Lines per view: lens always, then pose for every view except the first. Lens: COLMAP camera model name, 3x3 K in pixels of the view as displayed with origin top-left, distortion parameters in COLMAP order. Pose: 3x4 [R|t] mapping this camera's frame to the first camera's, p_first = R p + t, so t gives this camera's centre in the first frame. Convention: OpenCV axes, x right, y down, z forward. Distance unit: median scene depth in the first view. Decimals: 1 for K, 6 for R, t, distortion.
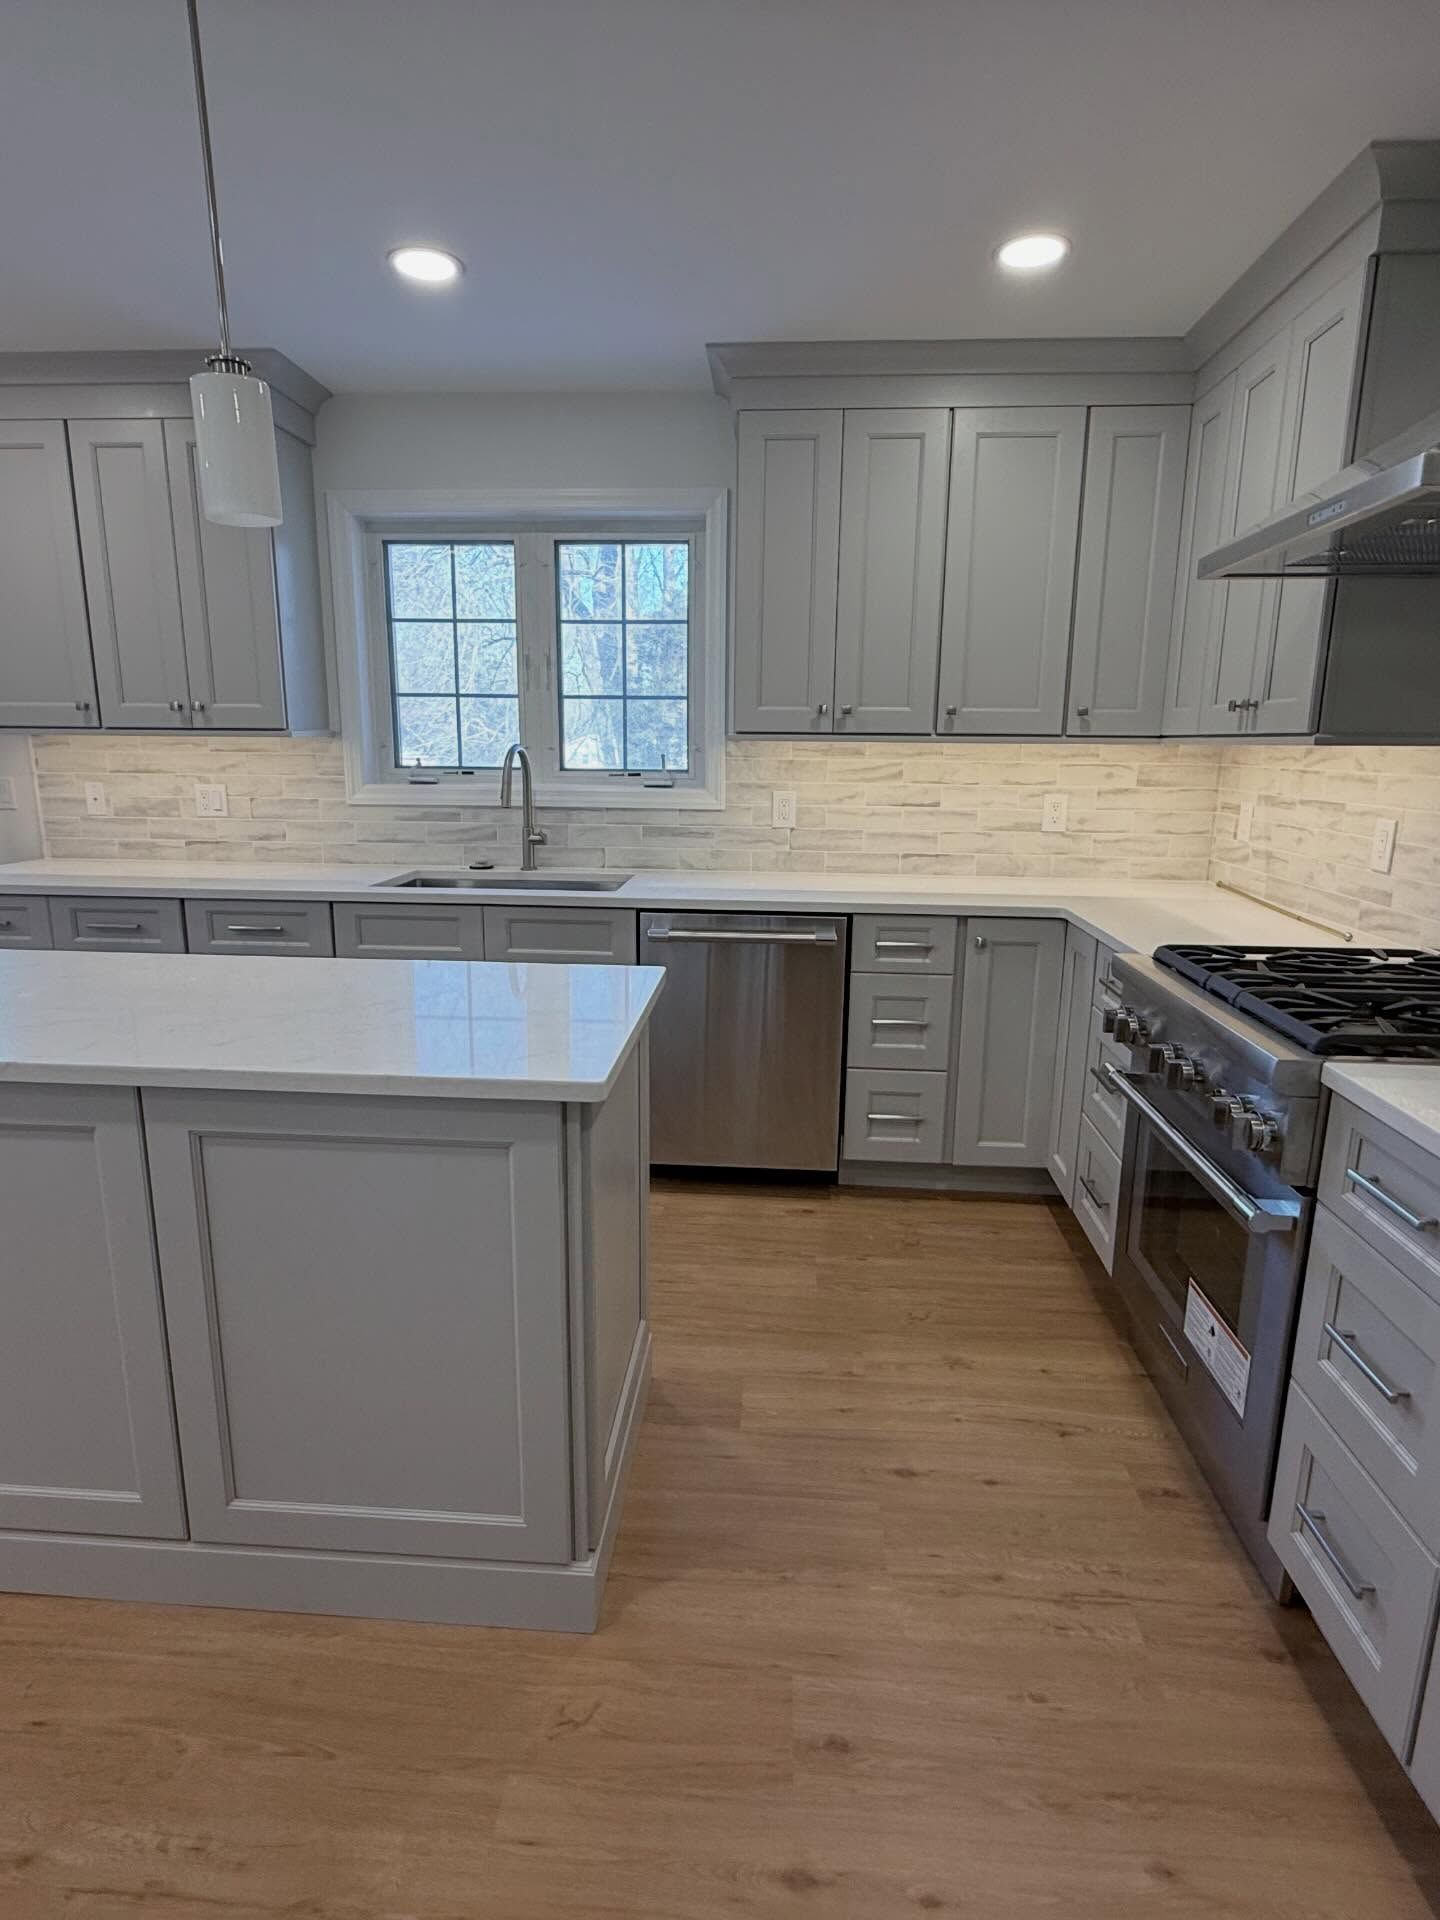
lens RADIAL K [[1014.4, 0, 720.0], [0, 1014.4, 960.0], [0, 0, 1]] dist [0.000069, -0.000615]
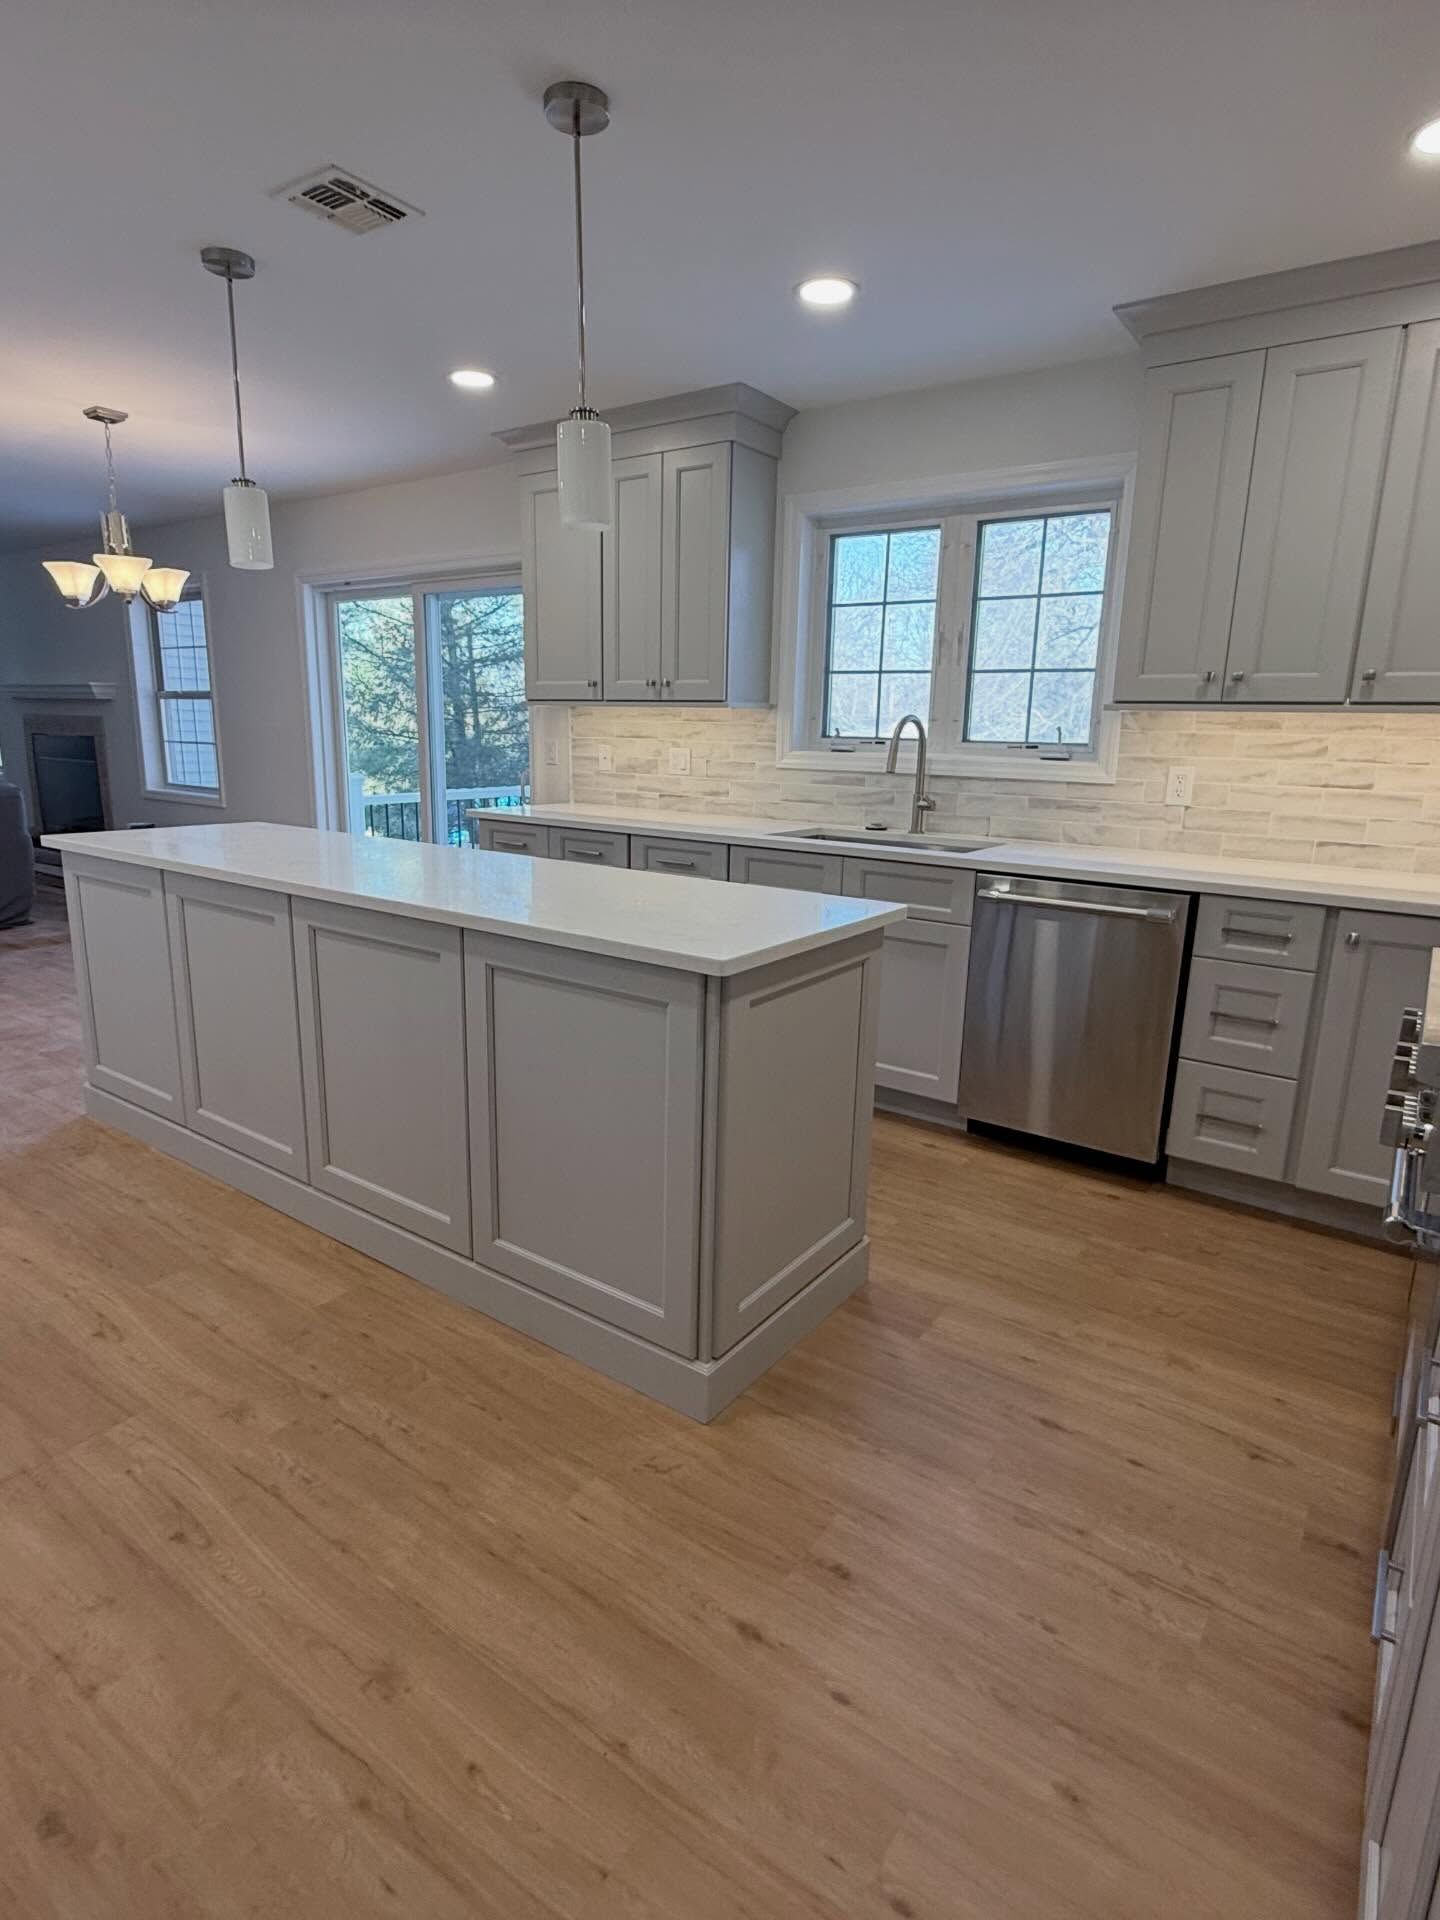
lens RADIAL K [[1014.4, 0, 720.0], [0, 1014.4, 960.0], [0, 0, 1]] dist [0.000069, -0.000615]
pose [[0.854708, 0.125258, -0.503770, 0.203011], [-0.122467, 0.991714, 0.038801, 0.029240], [0.504456, 0.028531, 0.862966, -0.026615]]
